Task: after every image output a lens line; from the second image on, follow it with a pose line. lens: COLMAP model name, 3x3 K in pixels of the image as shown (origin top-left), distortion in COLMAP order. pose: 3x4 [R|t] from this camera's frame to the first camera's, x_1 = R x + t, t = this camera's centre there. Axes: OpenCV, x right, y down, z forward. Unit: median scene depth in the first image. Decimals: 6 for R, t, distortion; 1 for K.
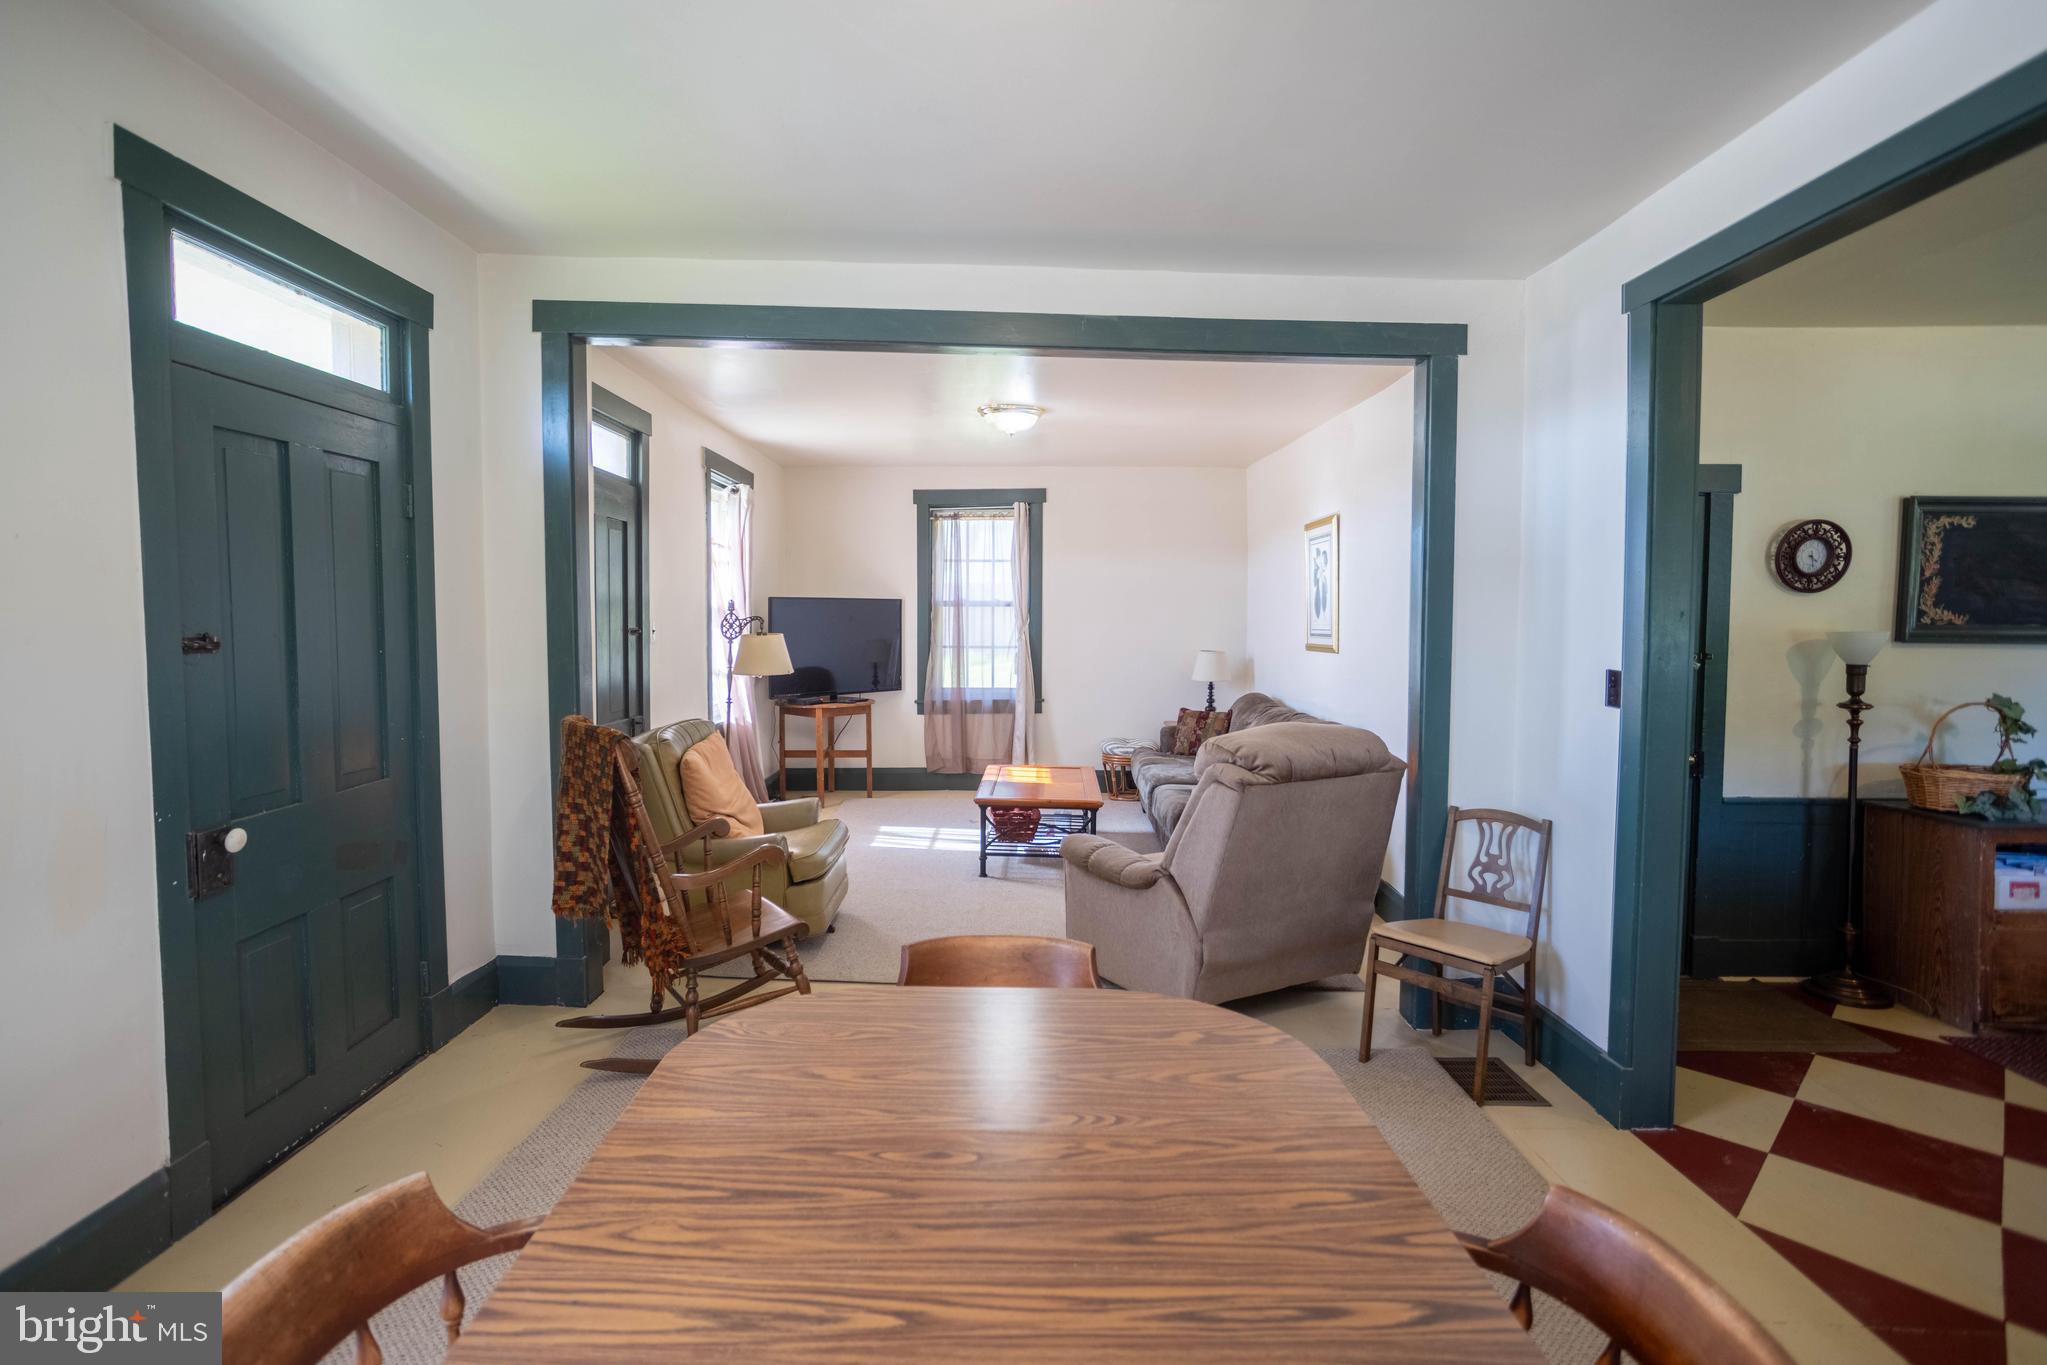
lens RADIAL K [[1022.6, 0, 1024.4], [0, 1022.6, 681.4], [0, 0, 1]] dist [-0.012280, 0.006648]
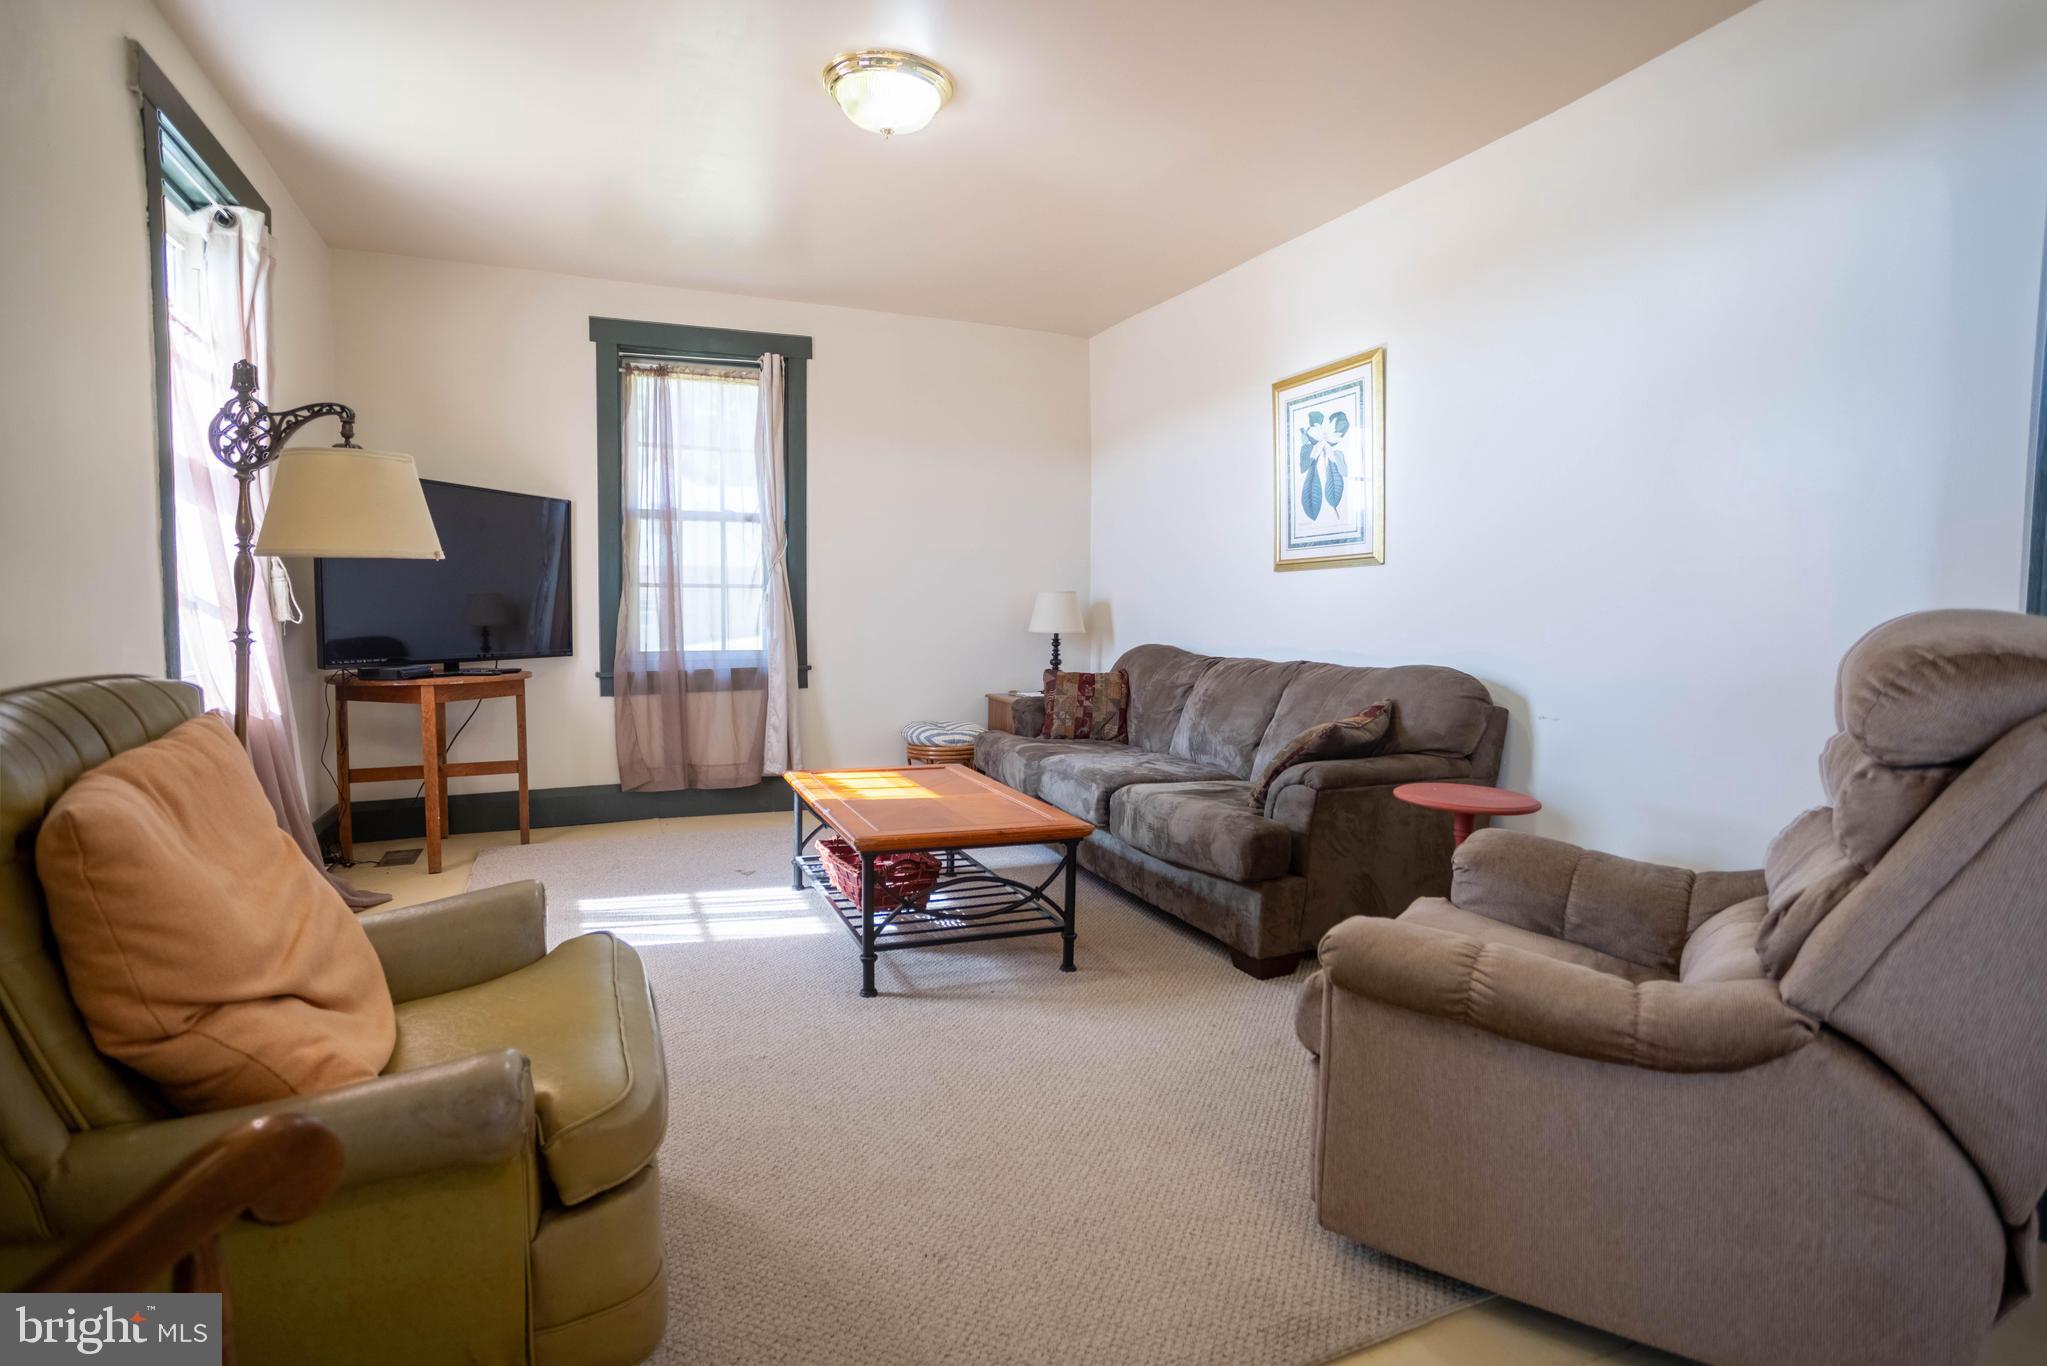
lens RADIAL K [[1022.6, 0, 1026.7], [0, 1022.6, 673.7], [0, 0, 1]] dist [-0.012280, 0.006648]
pose [[0.918945, -0.024425, 0.393630, -0.113670], [0.025986, 0.999661, 0.001365, 0.025404], [-0.393530, 0.008974, 0.919268, 0.360725]]
